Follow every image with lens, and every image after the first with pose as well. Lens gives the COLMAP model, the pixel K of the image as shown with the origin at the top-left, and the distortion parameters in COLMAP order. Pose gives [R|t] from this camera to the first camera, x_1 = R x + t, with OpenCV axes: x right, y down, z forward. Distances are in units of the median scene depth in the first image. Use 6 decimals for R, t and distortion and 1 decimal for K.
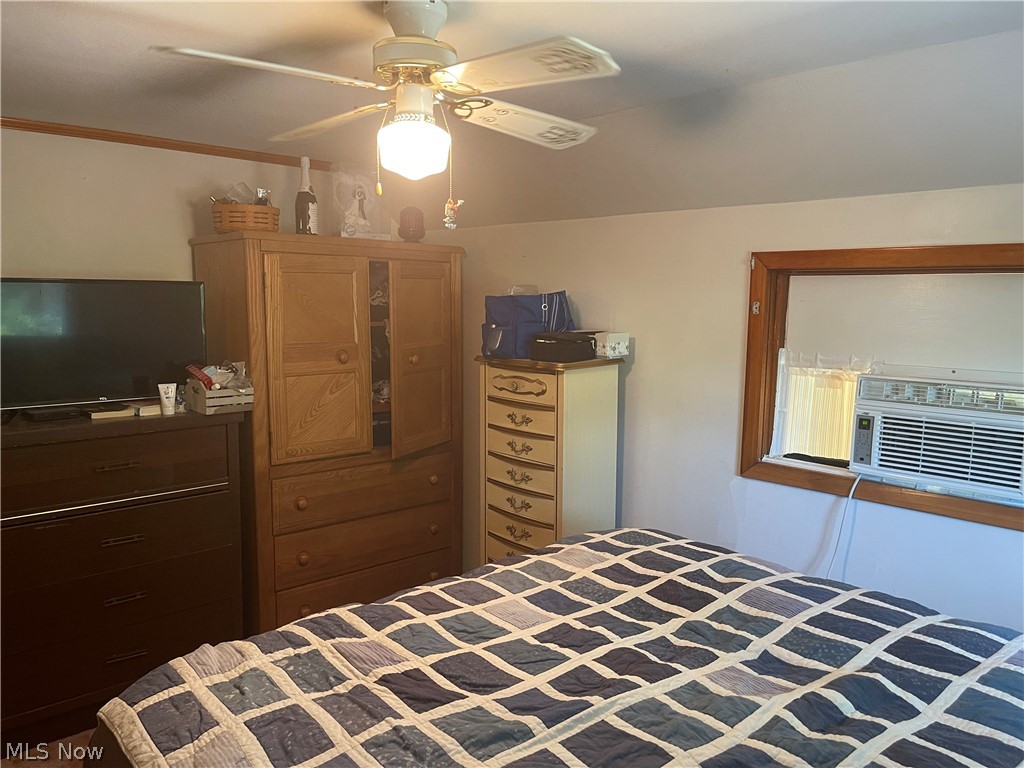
lens RADIAL K [[768.5, 0, 511.8], [0, 768.5, 386.1], [0, 0, 1]] dist [0.040985, -0.059123]
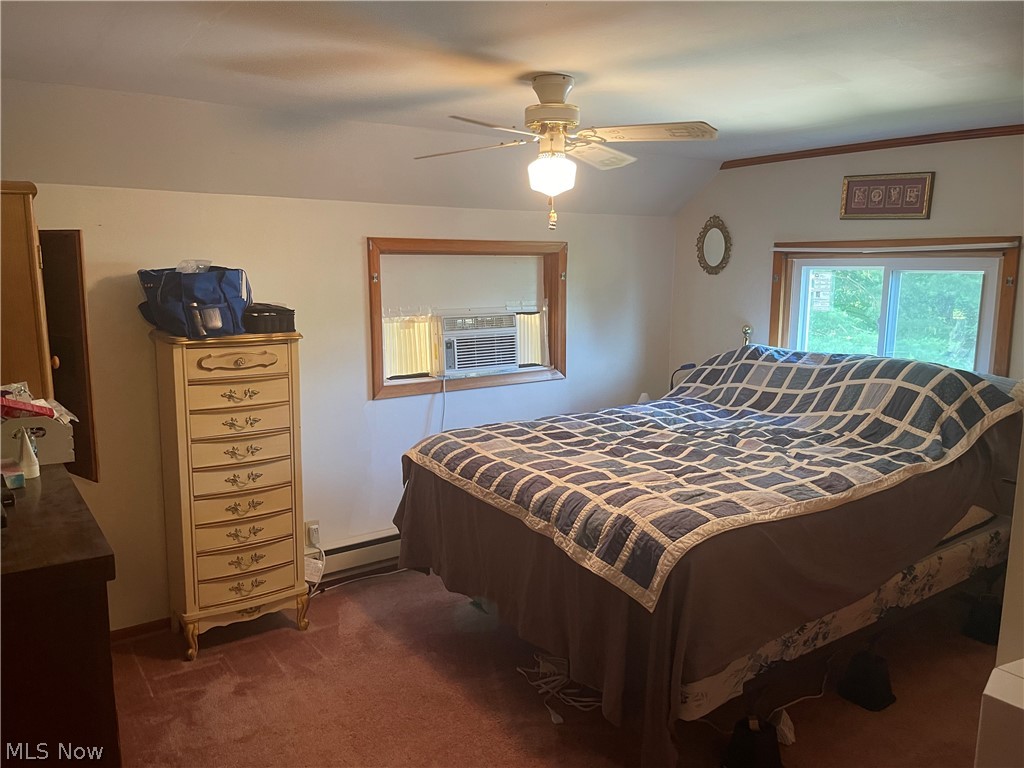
lens RADIAL K [[768.5, 0, 511.5], [0, 768.5, 384.5], [0, 0, 1]] dist [0.040985, -0.059123]
pose [[0.143726, -0.163994, 0.975935, -1.028039], [0.117945, 0.981983, 0.147641, -0.086315], [-0.982564, 0.093887, 0.160479, 0.545121]]
